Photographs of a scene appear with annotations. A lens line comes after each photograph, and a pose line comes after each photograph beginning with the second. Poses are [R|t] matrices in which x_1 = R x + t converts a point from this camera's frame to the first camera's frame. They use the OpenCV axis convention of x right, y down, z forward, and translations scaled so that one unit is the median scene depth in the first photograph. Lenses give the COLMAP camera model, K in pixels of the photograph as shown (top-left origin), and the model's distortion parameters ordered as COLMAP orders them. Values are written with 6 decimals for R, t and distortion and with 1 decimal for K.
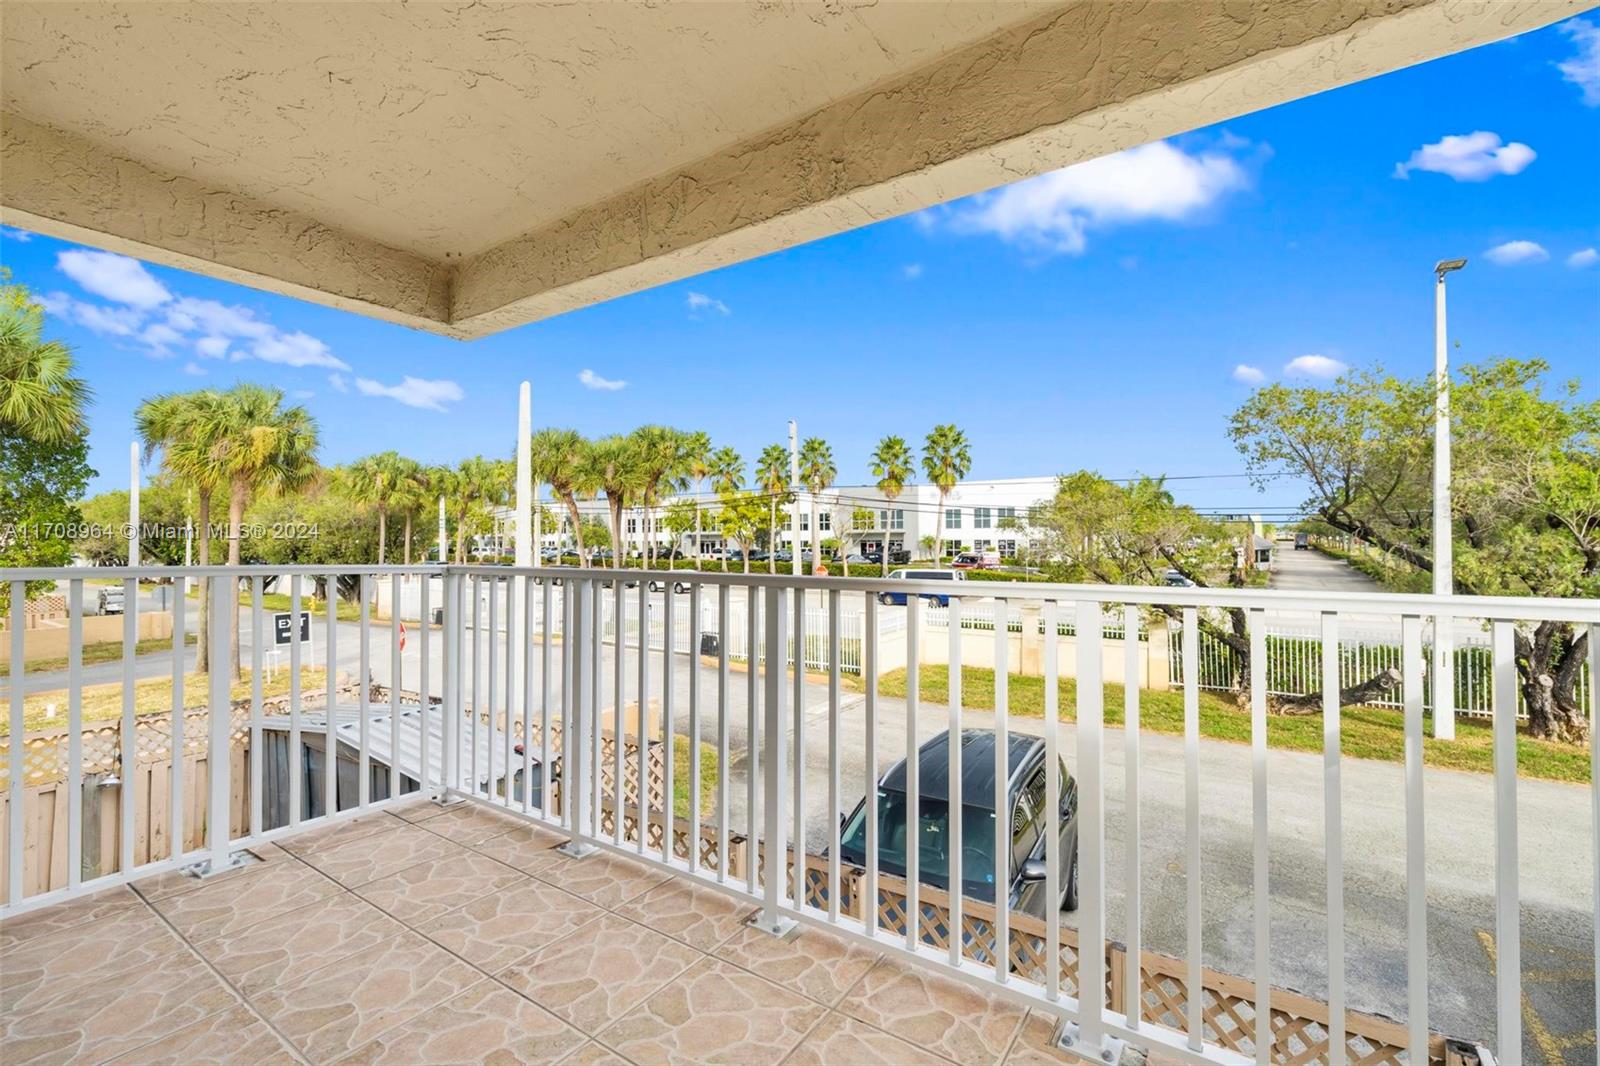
lens RADIAL K [[703.7, 0, 800.0], [0, 703.7, 533.0], [0, 0, 1]] dist [-0.000139, -0.000052]
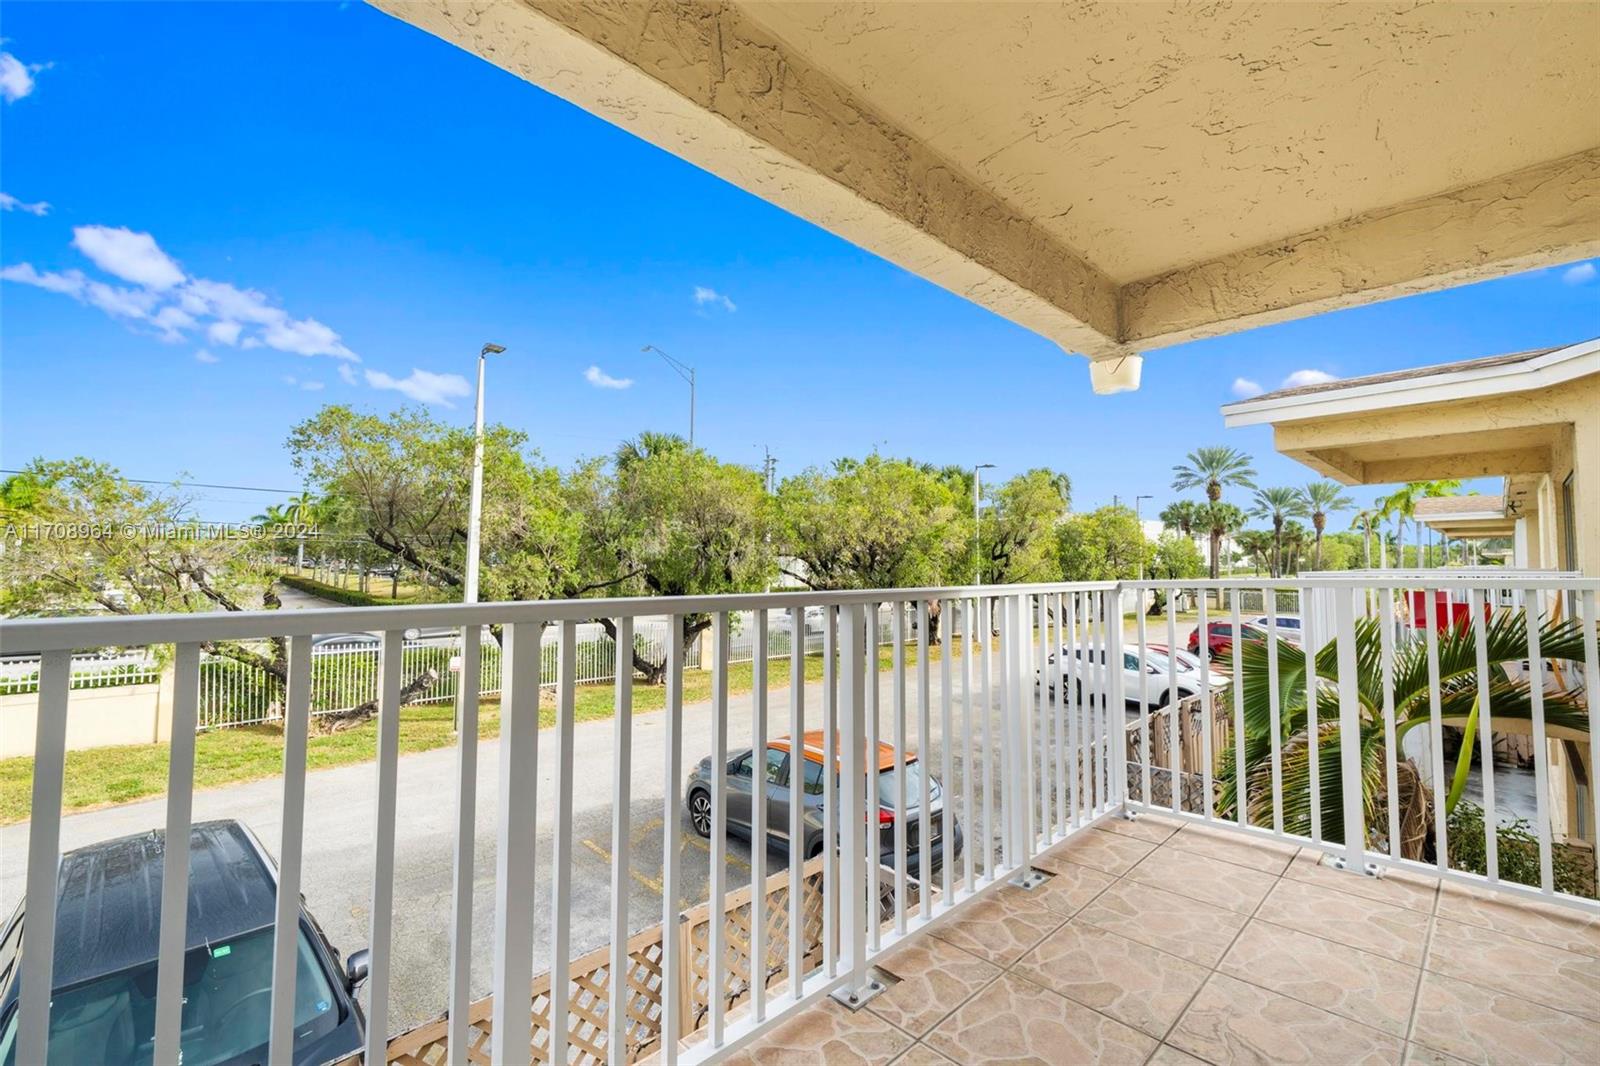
lens RADIAL K [[687.8, 0, 800.0], [0, 687.8, 533.0], [0, 0, 1]] dist [0.000025, -0.000031]
pose [[0.195091, 0.047859, 0.979617, -0.170108], [-0.019446, 0.998801, -0.044924, 0.005188], [-0.980592, -0.010285, 0.195788, 0.168071]]
